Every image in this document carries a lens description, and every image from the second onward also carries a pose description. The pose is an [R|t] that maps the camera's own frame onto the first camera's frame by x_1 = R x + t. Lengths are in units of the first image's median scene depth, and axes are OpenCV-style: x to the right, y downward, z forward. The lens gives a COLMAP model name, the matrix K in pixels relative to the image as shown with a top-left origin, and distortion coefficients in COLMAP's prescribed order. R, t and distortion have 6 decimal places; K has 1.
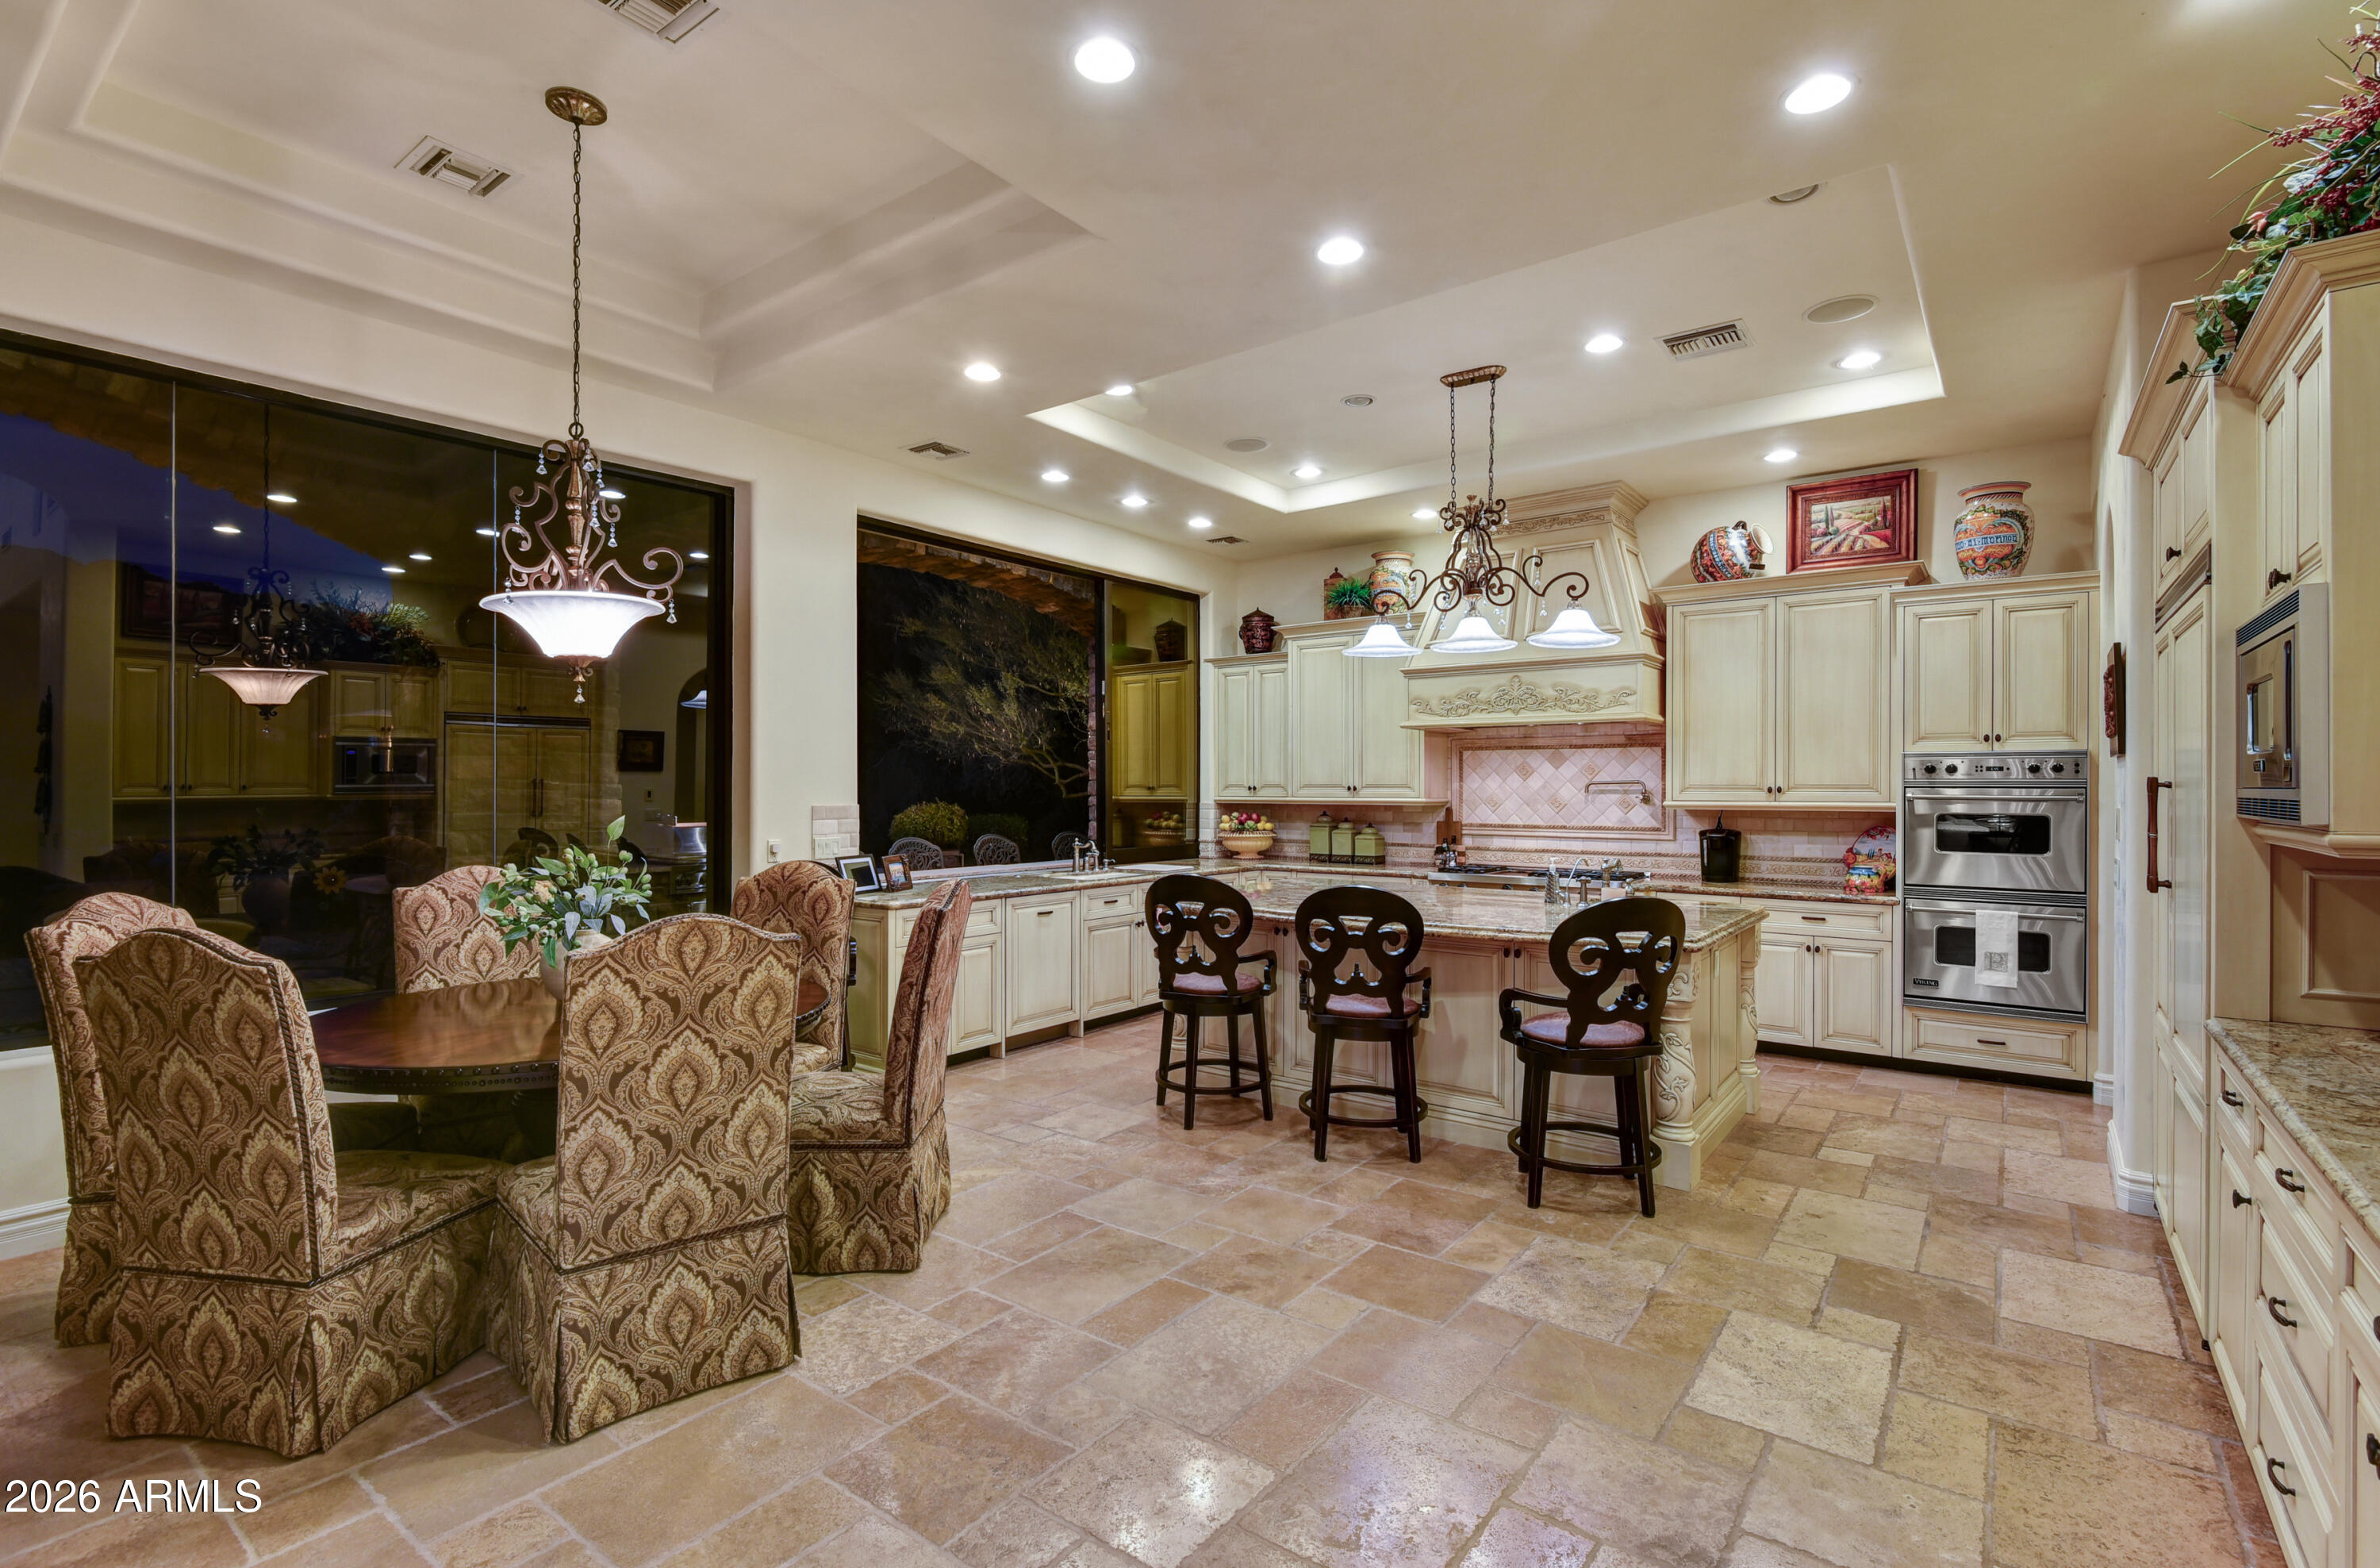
lens RADIAL K [[1084.7, 0, 1173.7], [0, 1084.7, 788.4], [0, 0, 1]] dist [0.003405, -0.004739]
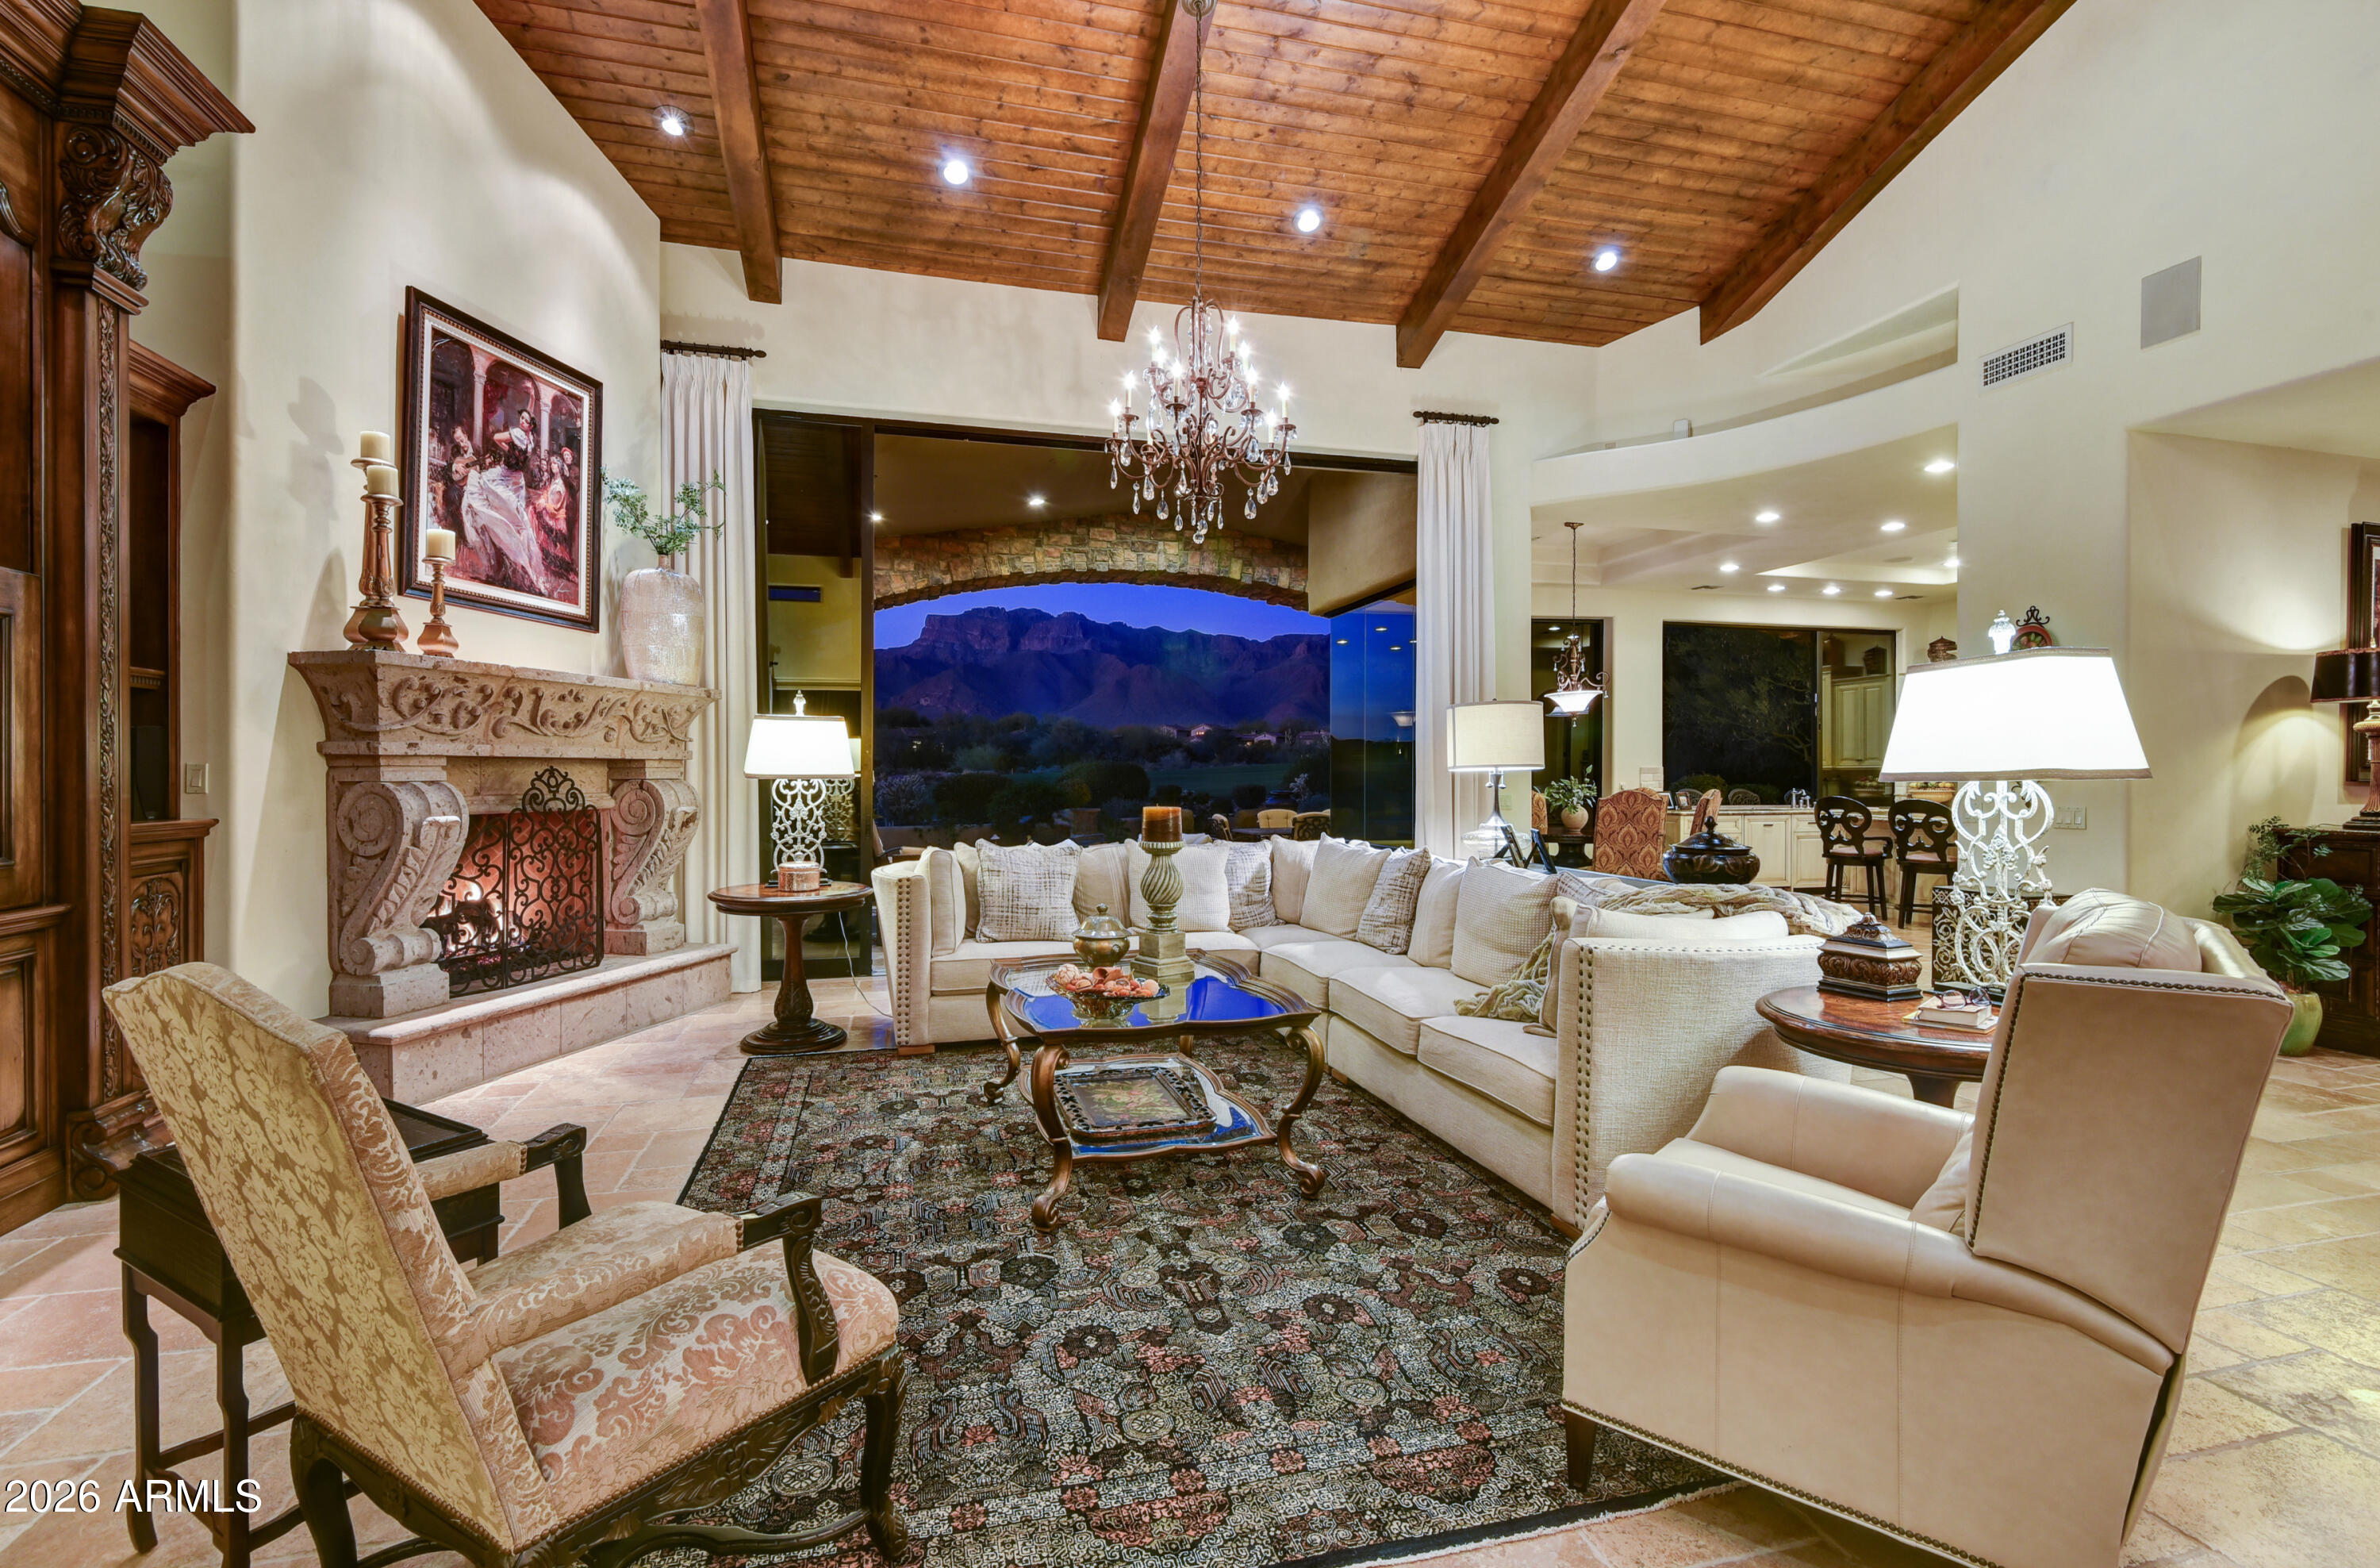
lens RADIAL K [[1084.7, 0, 1197.5], [0, 1084.7, 780.3], [0, 0, 1]] dist [0.003405, -0.004739]
pose [[0.797876, 0.001368, -0.602819, 0.224767], [0.001730, 0.999988, 0.004559, 0.026623], [0.602819, -0.004680, 0.797865, -1.092520]]
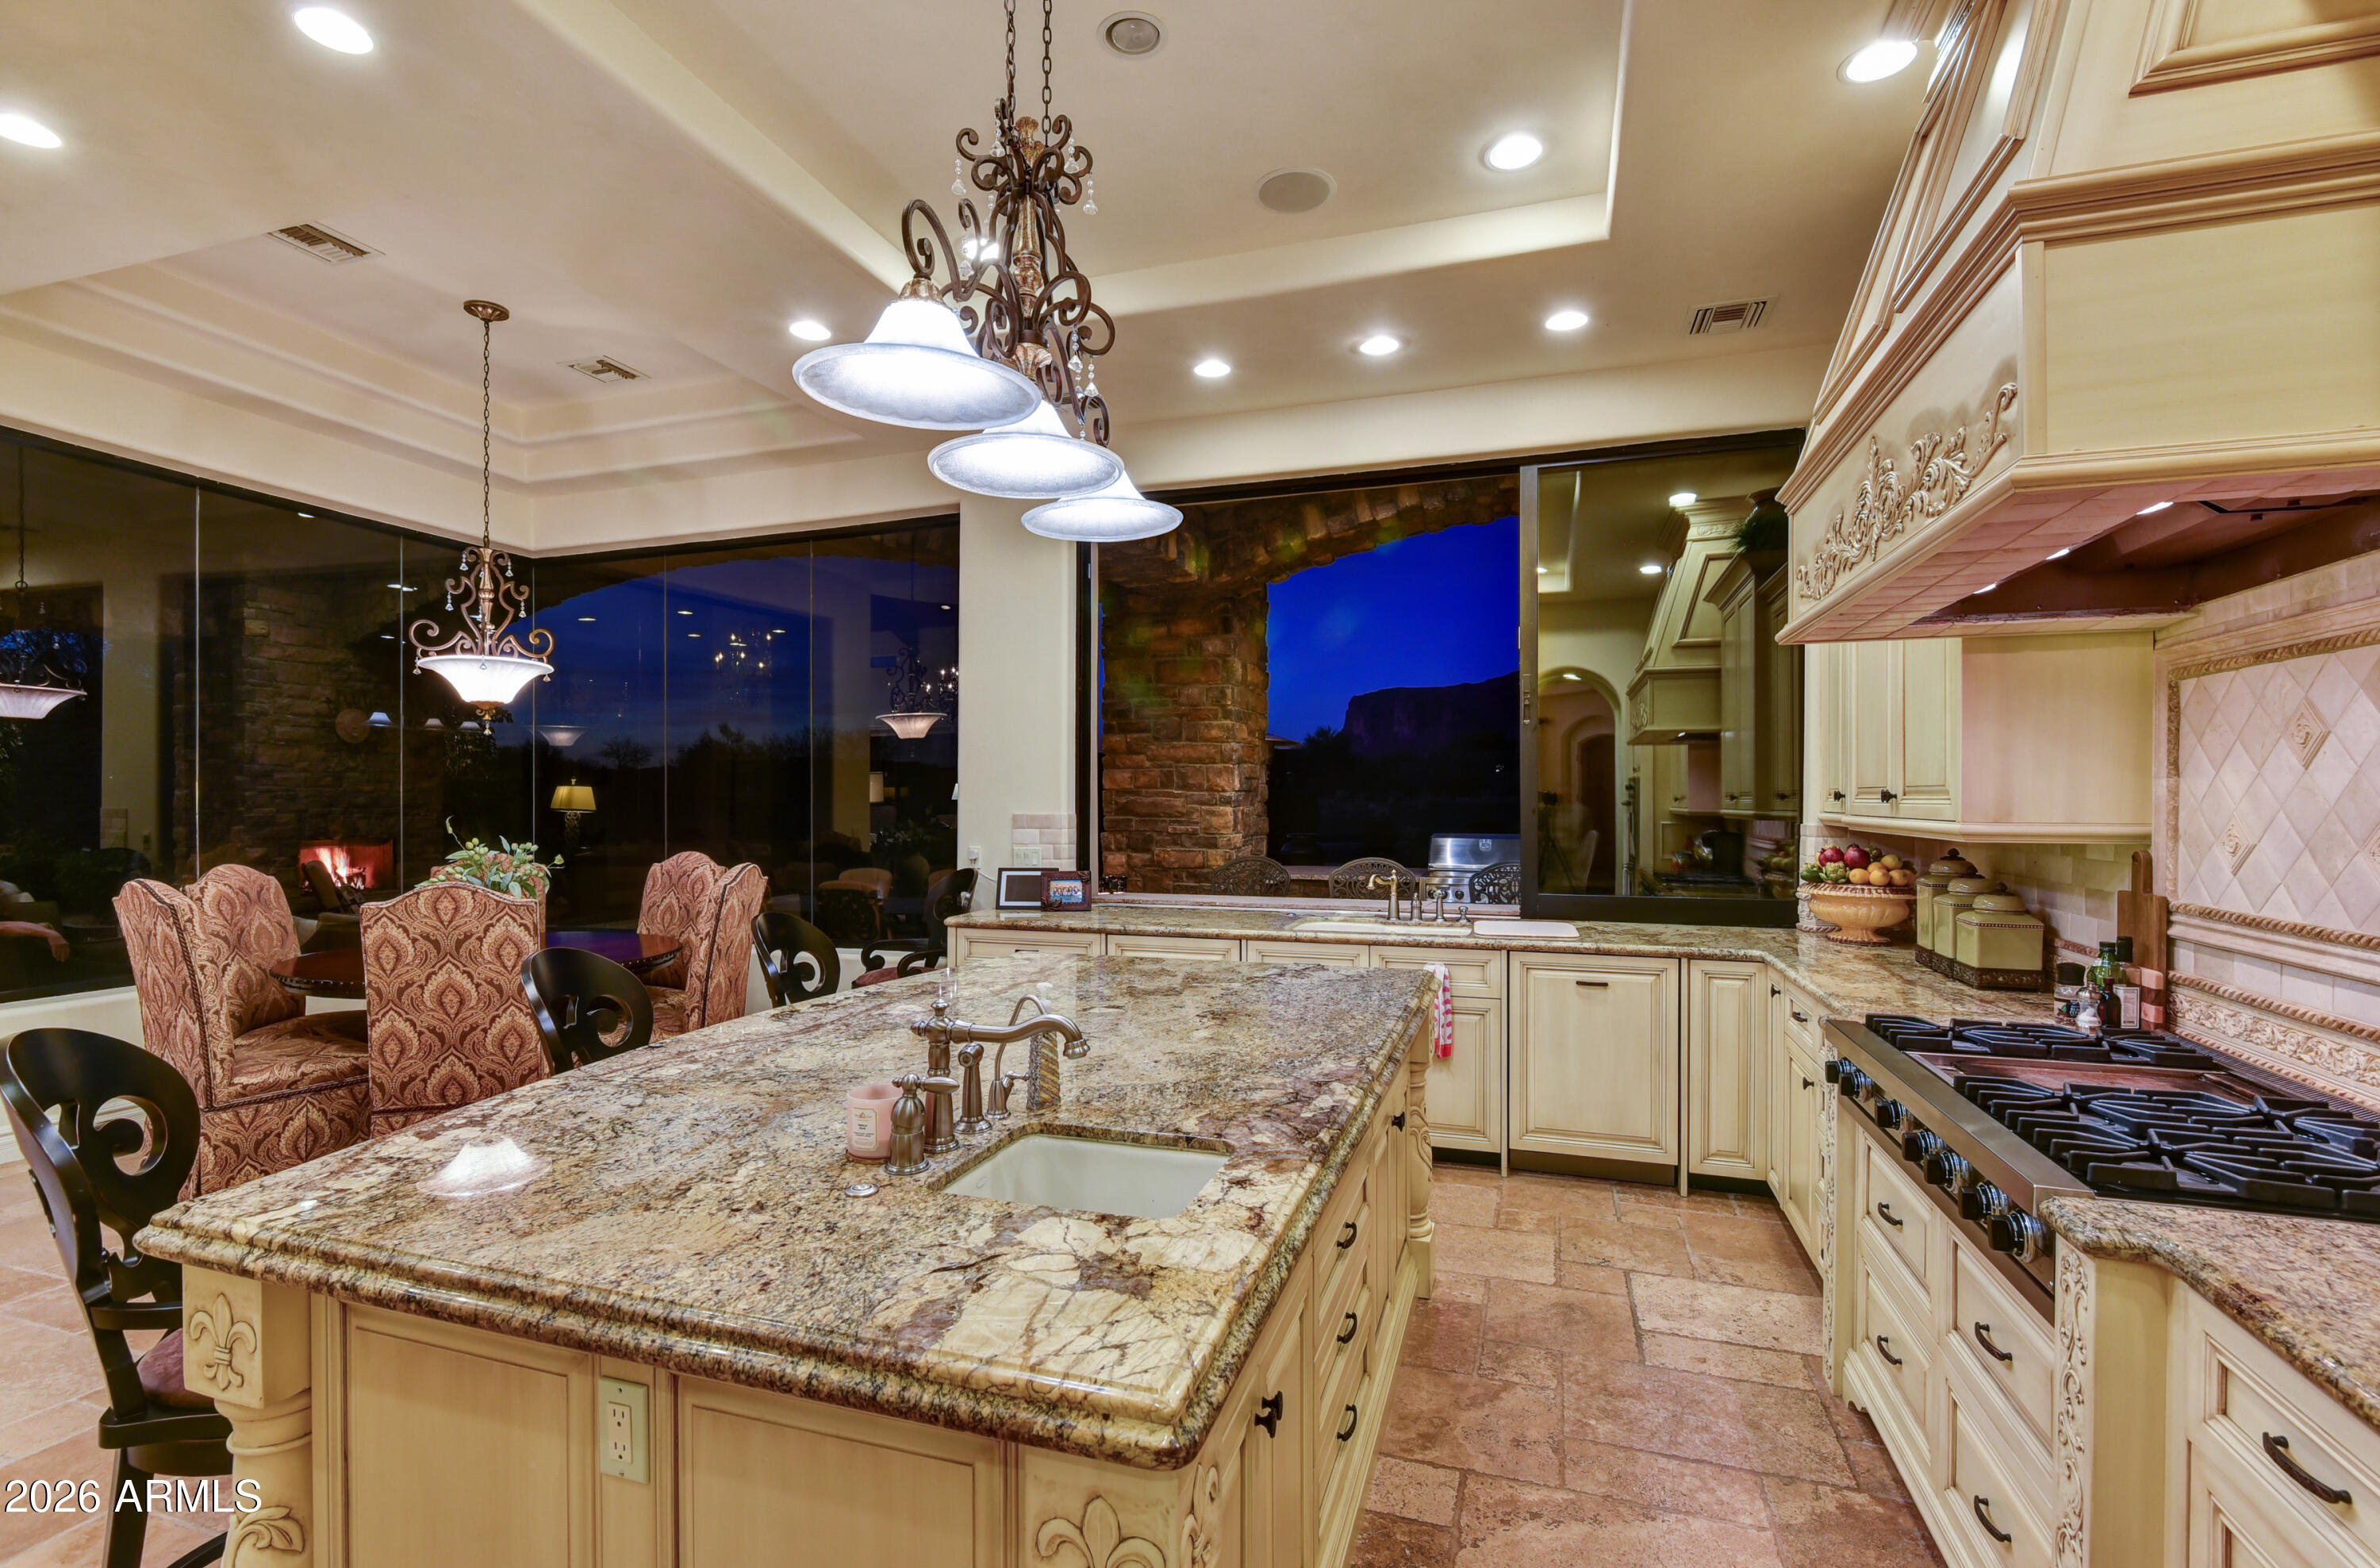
lens RADIAL K [[1084.7, 0, 1185.5], [0, 1084.7, 802.9], [0, 0, 1]] dist [0.003405, -0.004739]
pose [[0.329869, 0.005829, -0.944009, 0.604358], [-0.000918, 0.999982, 0.005854, 0.000498], [0.944026, -0.001064, 0.329868, 0.780694]]
